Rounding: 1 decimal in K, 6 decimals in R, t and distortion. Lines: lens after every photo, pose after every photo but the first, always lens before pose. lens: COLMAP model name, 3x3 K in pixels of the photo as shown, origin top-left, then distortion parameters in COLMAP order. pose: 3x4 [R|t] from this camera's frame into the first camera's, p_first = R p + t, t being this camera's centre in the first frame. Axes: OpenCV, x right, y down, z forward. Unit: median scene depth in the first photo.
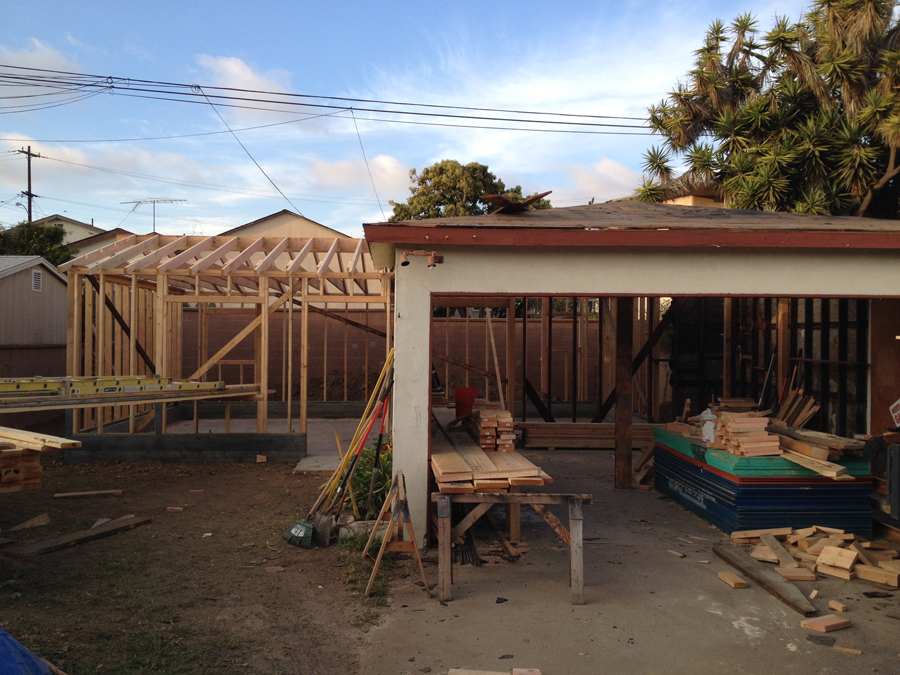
lens RADIAL K [[898.2, 0, 450.9], [0, 898.2, 357.2], [0, 0, 1]] dist [0.082492, -0.231443]
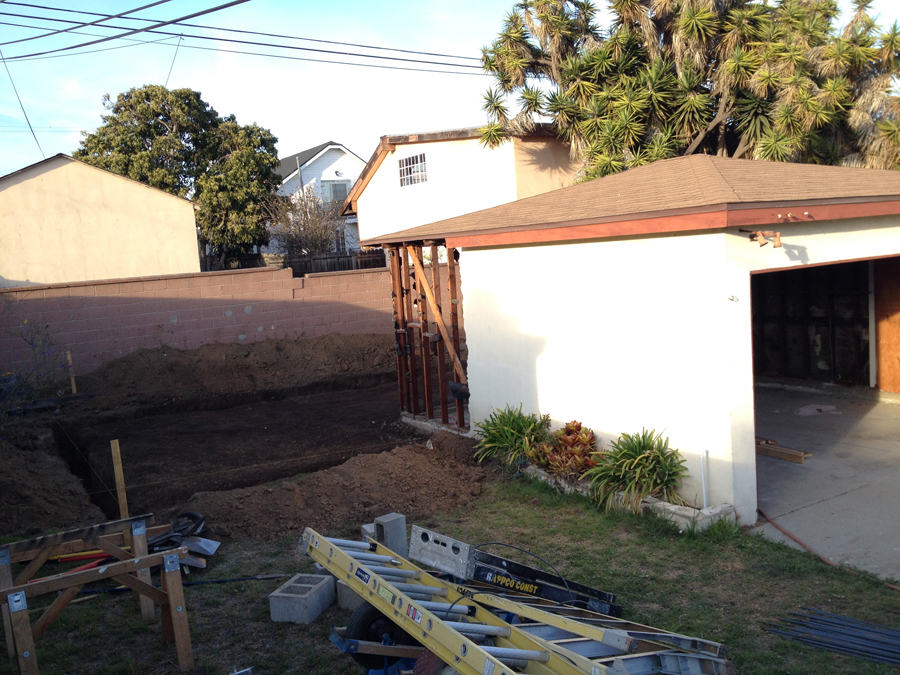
lens RADIAL K [[902.0, 0, 450.0], [0, 902.0, 337.5], [0, 0, 1]] dist [0.137106, -0.291218]
pose [[0.882505, -0.112525, 0.456643, -0.317248], [0.081472, 0.992853, 0.087205, -0.045158], [-0.463192, -0.039755, 0.885366, 0.096376]]
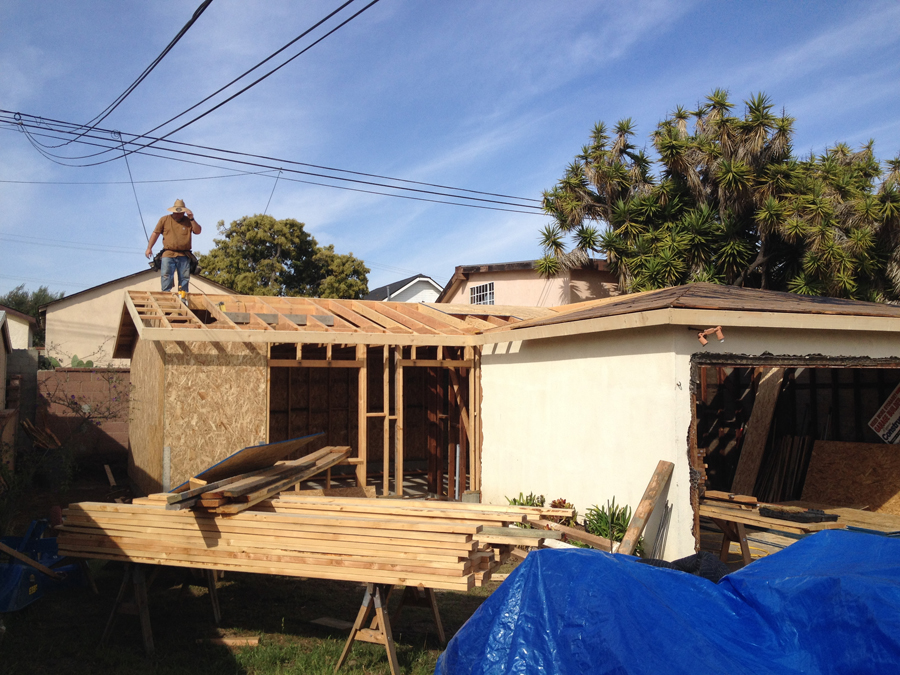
lens RADIAL K [[893.7, 0, 452.8], [0, 893.7, 326.4], [0, 0, 1]] dist [0.191356, -0.442814]
pose [[0.928077, 0.016641, 0.372016, -0.305635], [0.016474, 0.996188, -0.085661, -0.010982], [-0.372023, 0.085629, 0.924265, 0.010066]]
